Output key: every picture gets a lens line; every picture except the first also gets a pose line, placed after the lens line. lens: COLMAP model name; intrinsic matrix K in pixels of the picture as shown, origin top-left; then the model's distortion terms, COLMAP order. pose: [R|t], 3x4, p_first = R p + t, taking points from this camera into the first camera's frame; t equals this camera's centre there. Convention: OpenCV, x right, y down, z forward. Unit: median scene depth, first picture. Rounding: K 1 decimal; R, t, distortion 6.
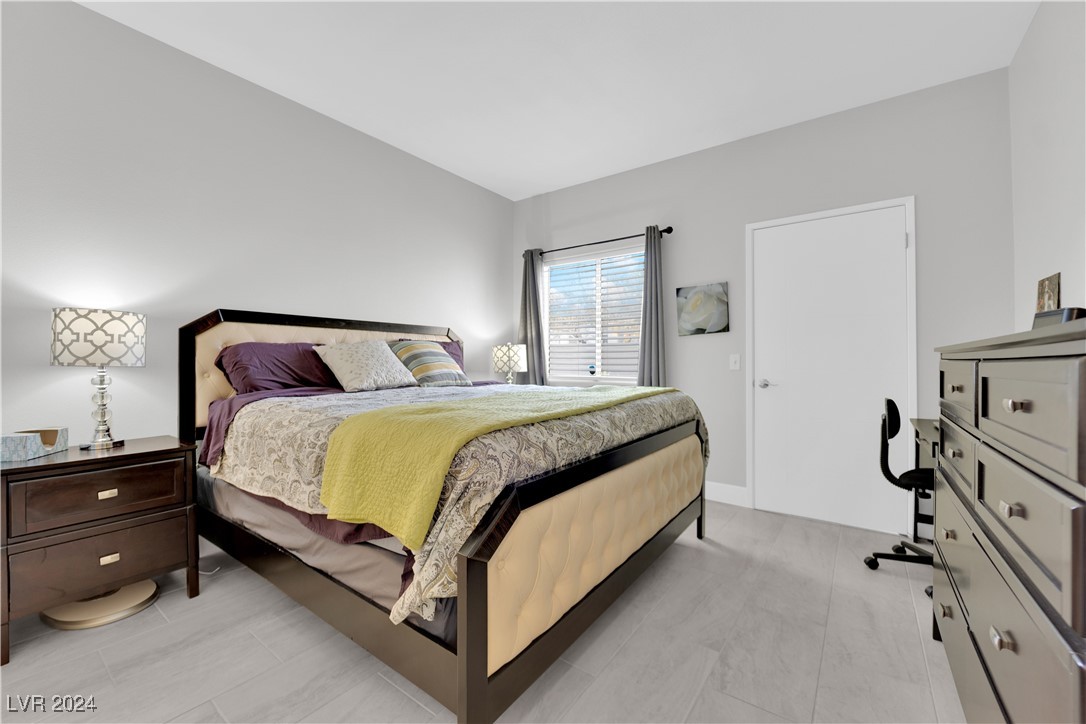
lens RADIAL K [[439.5, 0, 544.6], [0, 439.5, 359.2], [0, 0, 1]] dist [-0.016134, -0.000036]
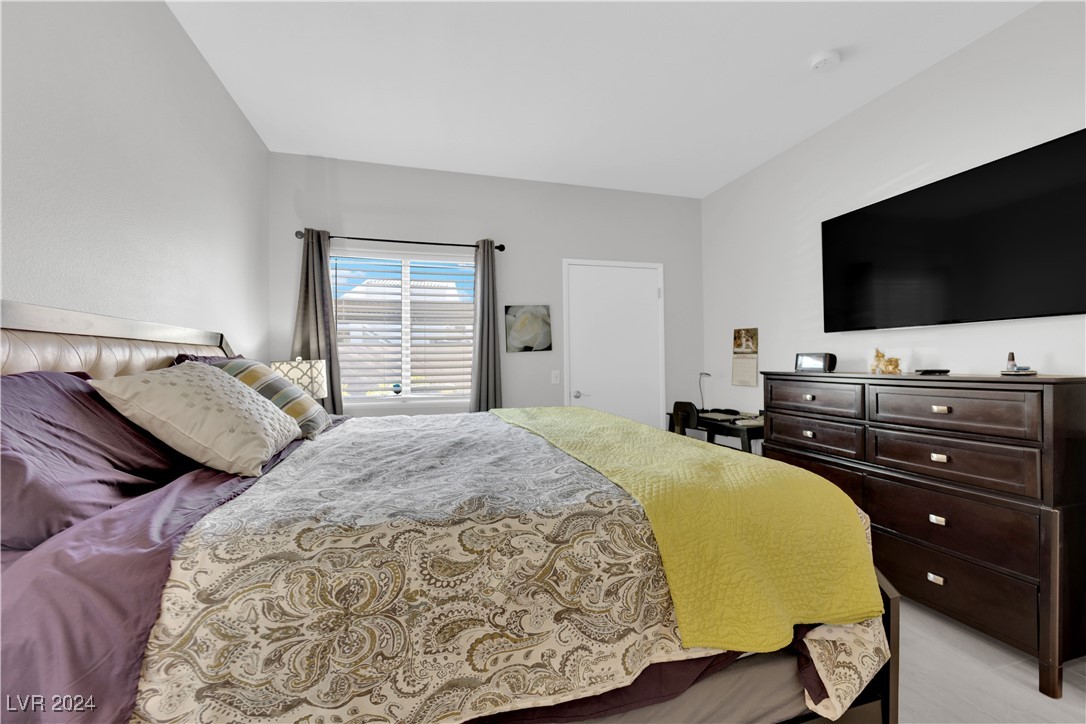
lens RADIAL K [[439.5, 0, 539.6], [0, 439.5, 360.5], [0, 0, 1]] dist [-0.016134, -0.000036]
pose [[0.608423, -0.006104, 0.793589, -0.473364], [0.003841, 0.999981, 0.004747, -0.040035], [-0.793603, 0.000161, 0.608435, 0.321011]]
